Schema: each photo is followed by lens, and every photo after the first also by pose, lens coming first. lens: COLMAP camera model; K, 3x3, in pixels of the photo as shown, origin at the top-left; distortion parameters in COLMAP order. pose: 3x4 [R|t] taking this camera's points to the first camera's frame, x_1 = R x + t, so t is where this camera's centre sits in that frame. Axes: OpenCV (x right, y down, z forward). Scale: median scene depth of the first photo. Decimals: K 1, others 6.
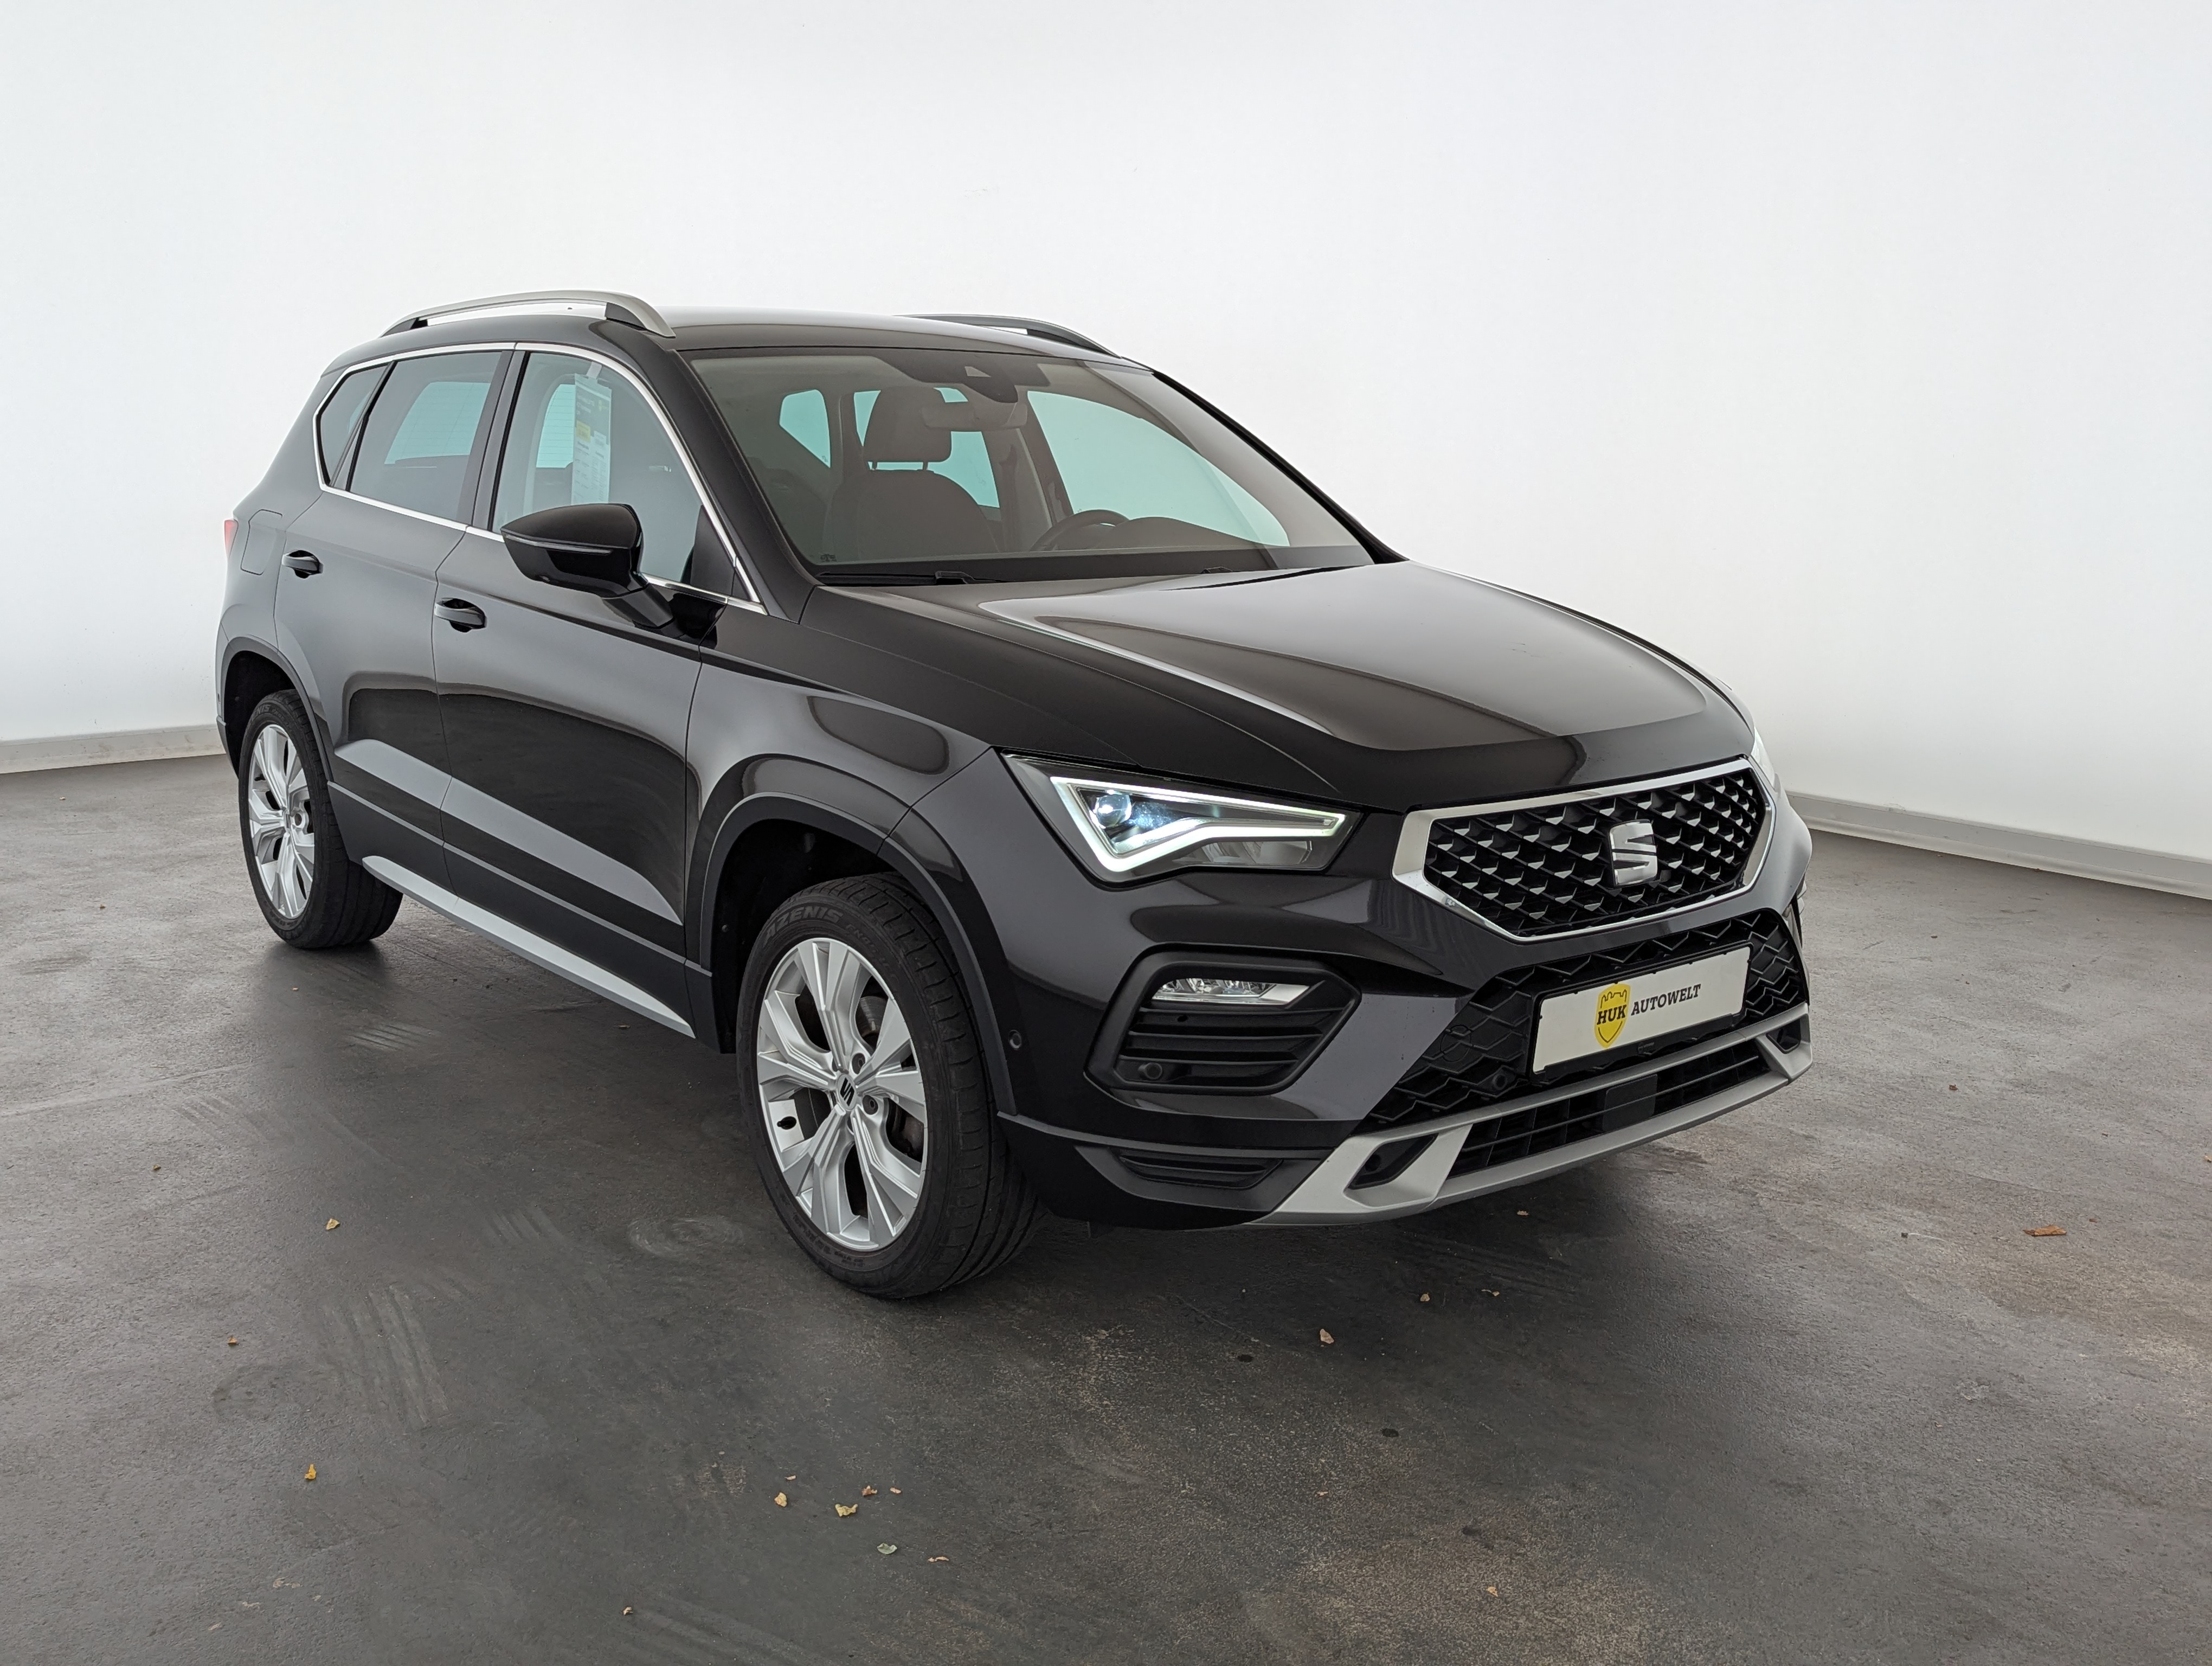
lens RADIAL K [[2062.8, 0, 1107.7], [0, 2062.8, 799.7], [0, 0, 1]] dist [0.014985, -0.004022]
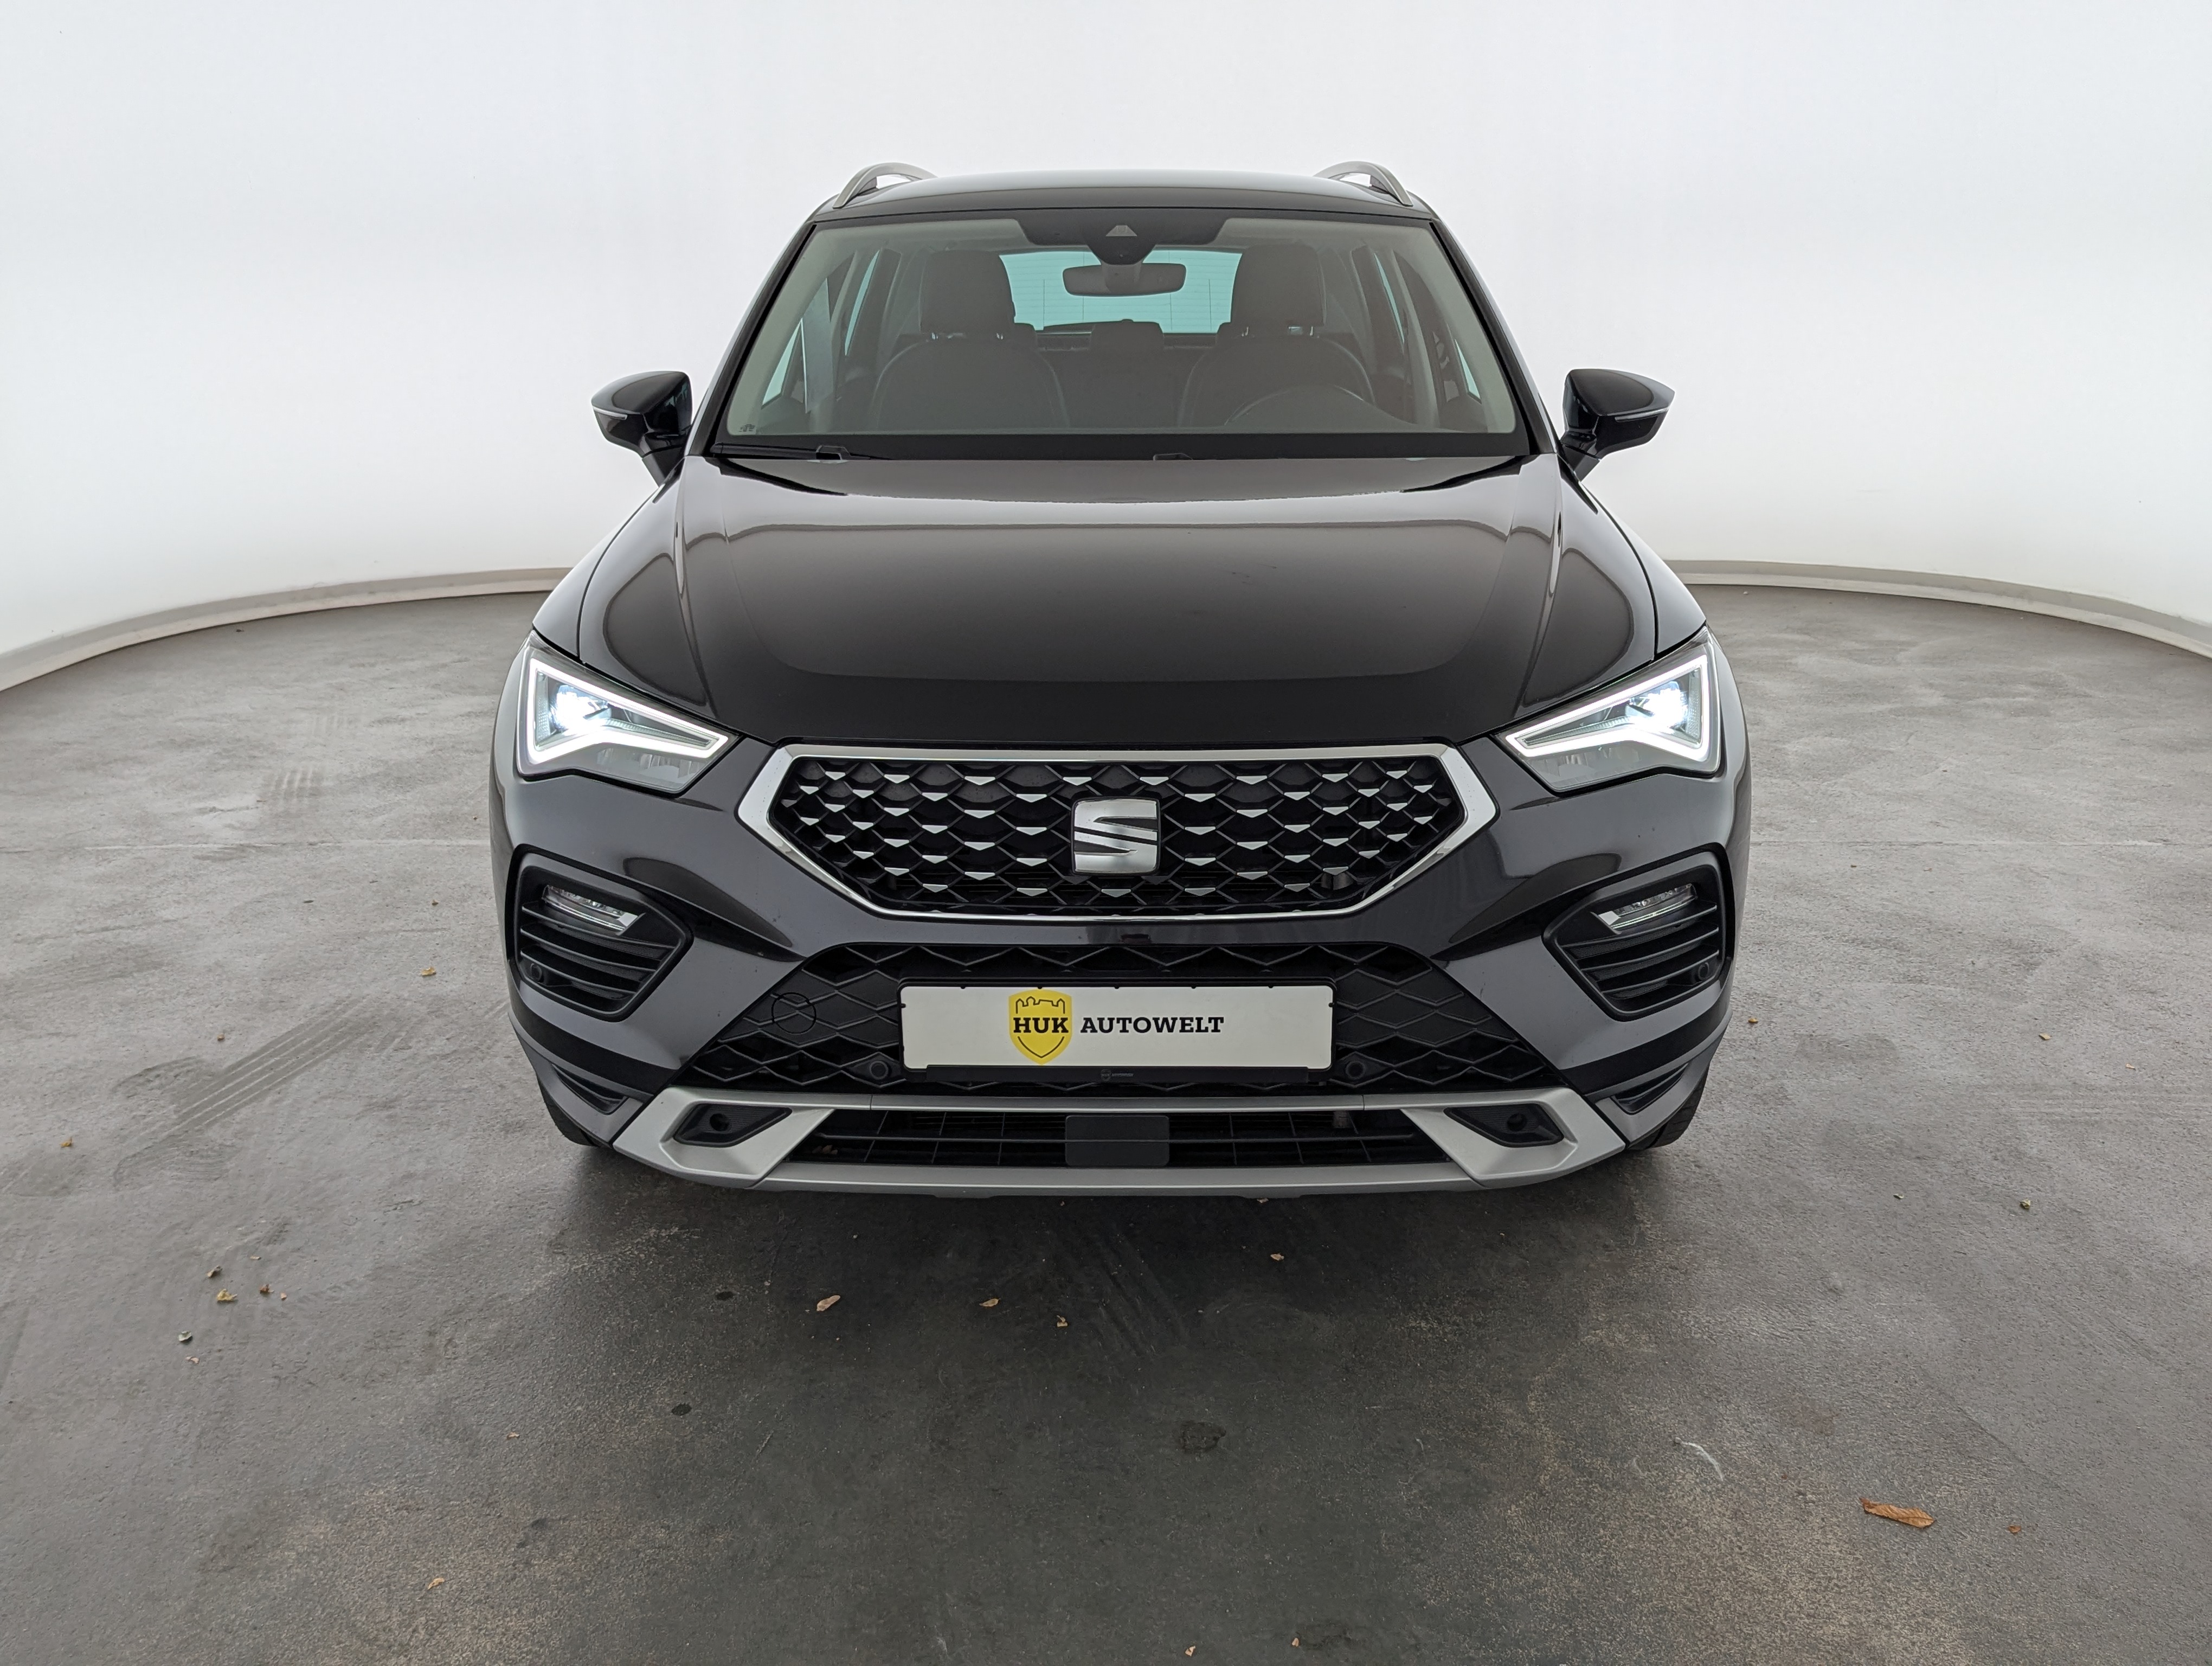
lens RADIAL K [[2062.8, 0, 1107.7], [0, 2062.8, 799.7], [0, 0, 1]] dist [0.014985, -0.004022]
pose [[0.779056, 0.148207, -0.609186, 0.768772], [-0.105399, 0.988789, 0.105770, -0.075719], [0.618032, -0.018193, 0.785942, 0.383629]]
